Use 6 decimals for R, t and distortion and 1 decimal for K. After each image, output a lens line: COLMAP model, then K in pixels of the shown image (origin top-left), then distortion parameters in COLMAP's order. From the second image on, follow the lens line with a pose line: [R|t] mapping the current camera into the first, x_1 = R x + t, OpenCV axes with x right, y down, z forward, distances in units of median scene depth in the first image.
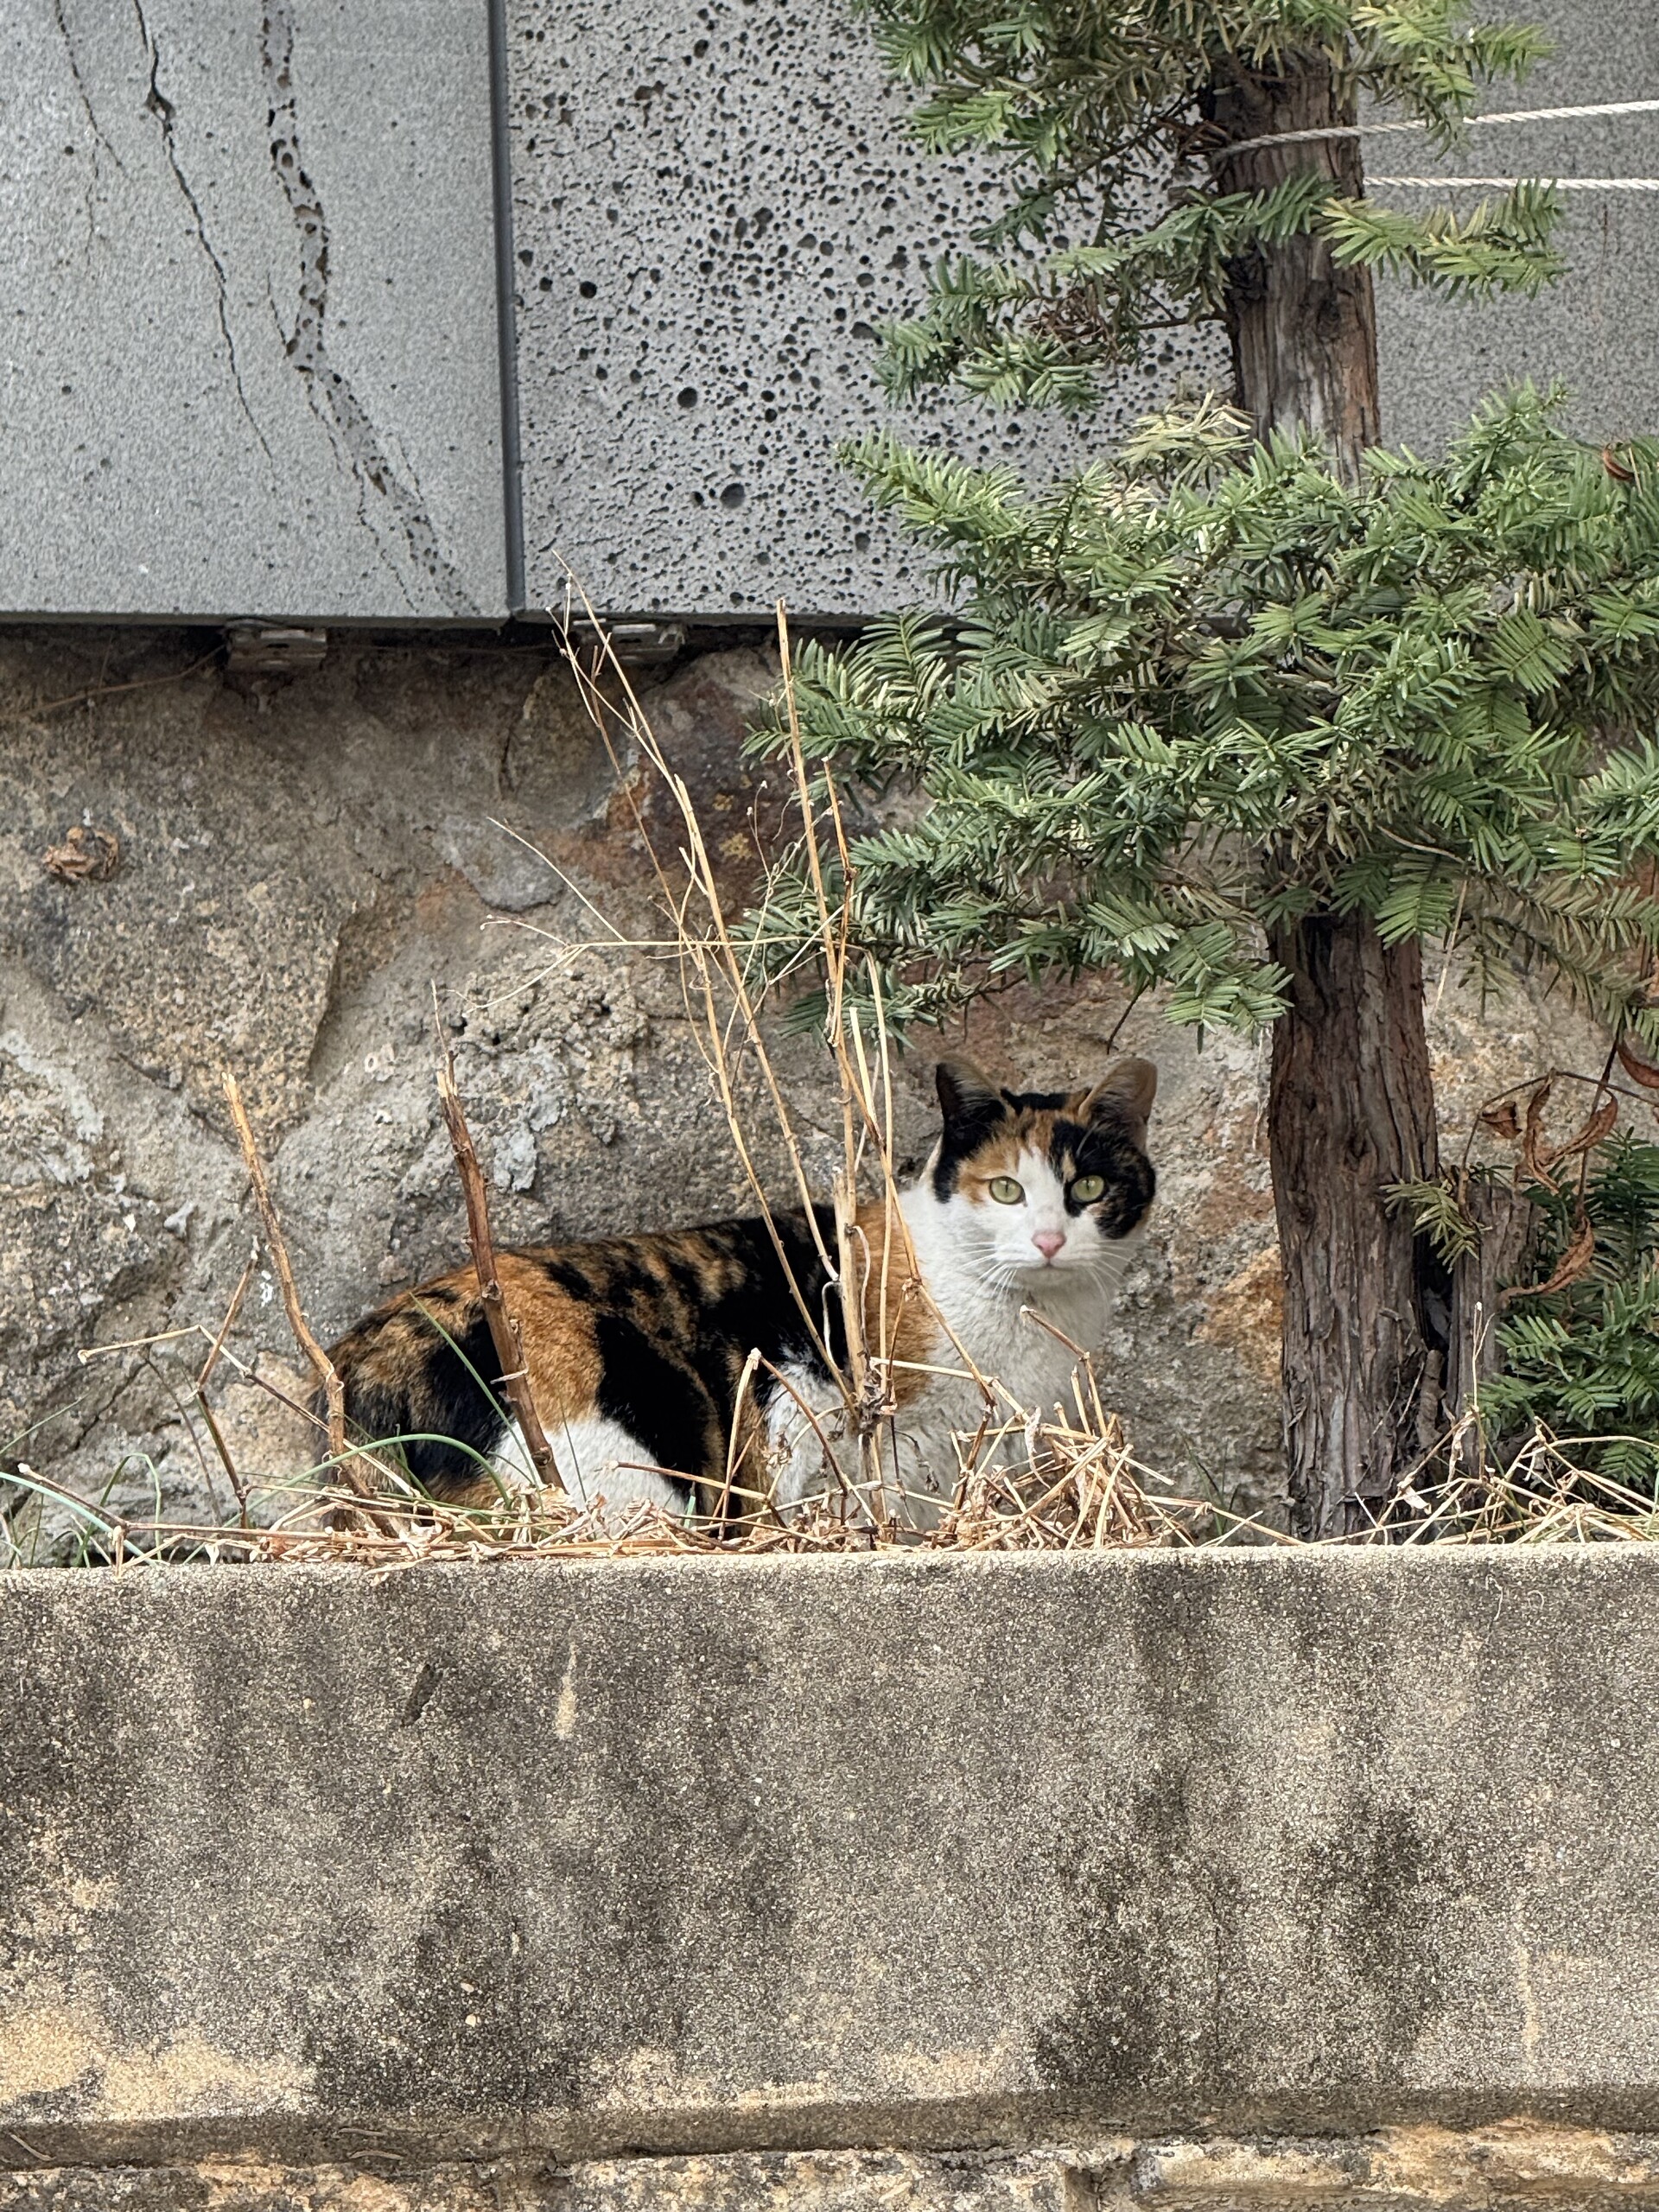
lens RADIAL K [[11254.1, 0, 829.8], [0, 11254.1, 1108.0], [0, 0, 1]] dist [0.332468, 0.000000]
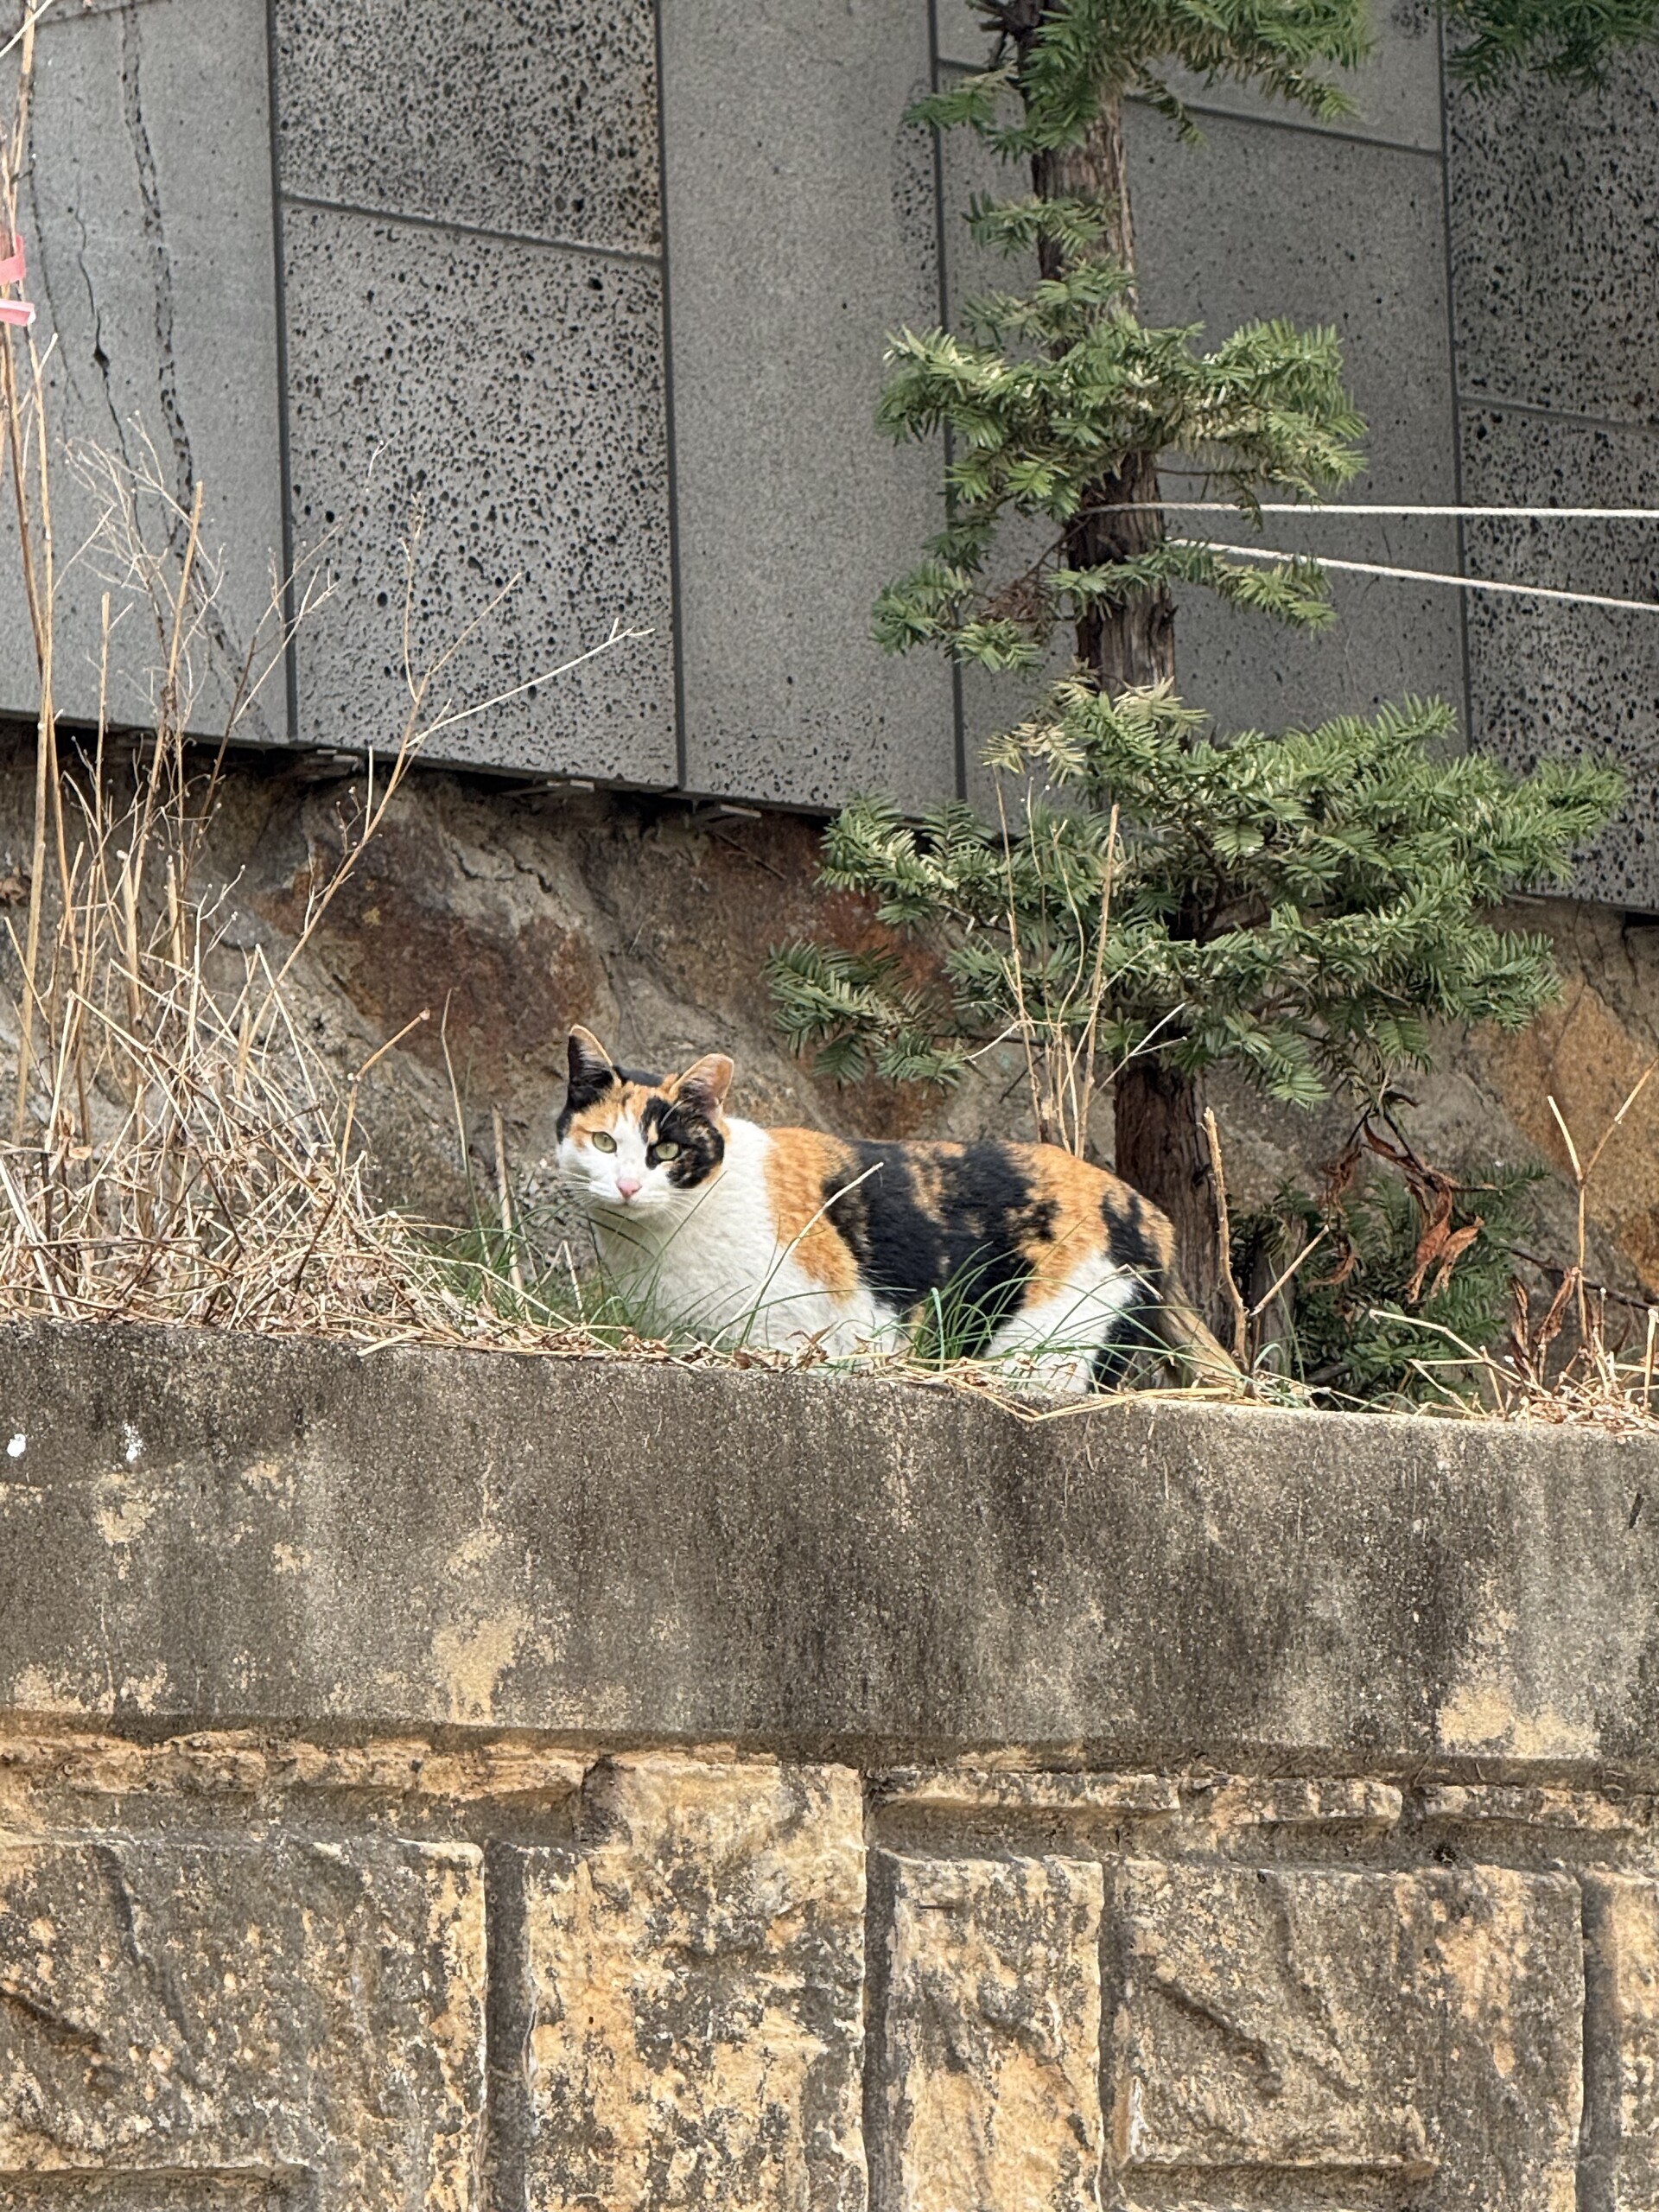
lens RADIAL K [[11254.1, 0, 829.3], [0, 11254.1, 1104.5], [0, 0, 1]] dist [0.332468, 0.000000]
pose [[0.848504, 0.074915, 0.523859, -0.701358], [-0.075660, 0.996933, -0.020018, 0.024353], [-0.523752, -0.022649, 0.851570, -0.236811]]
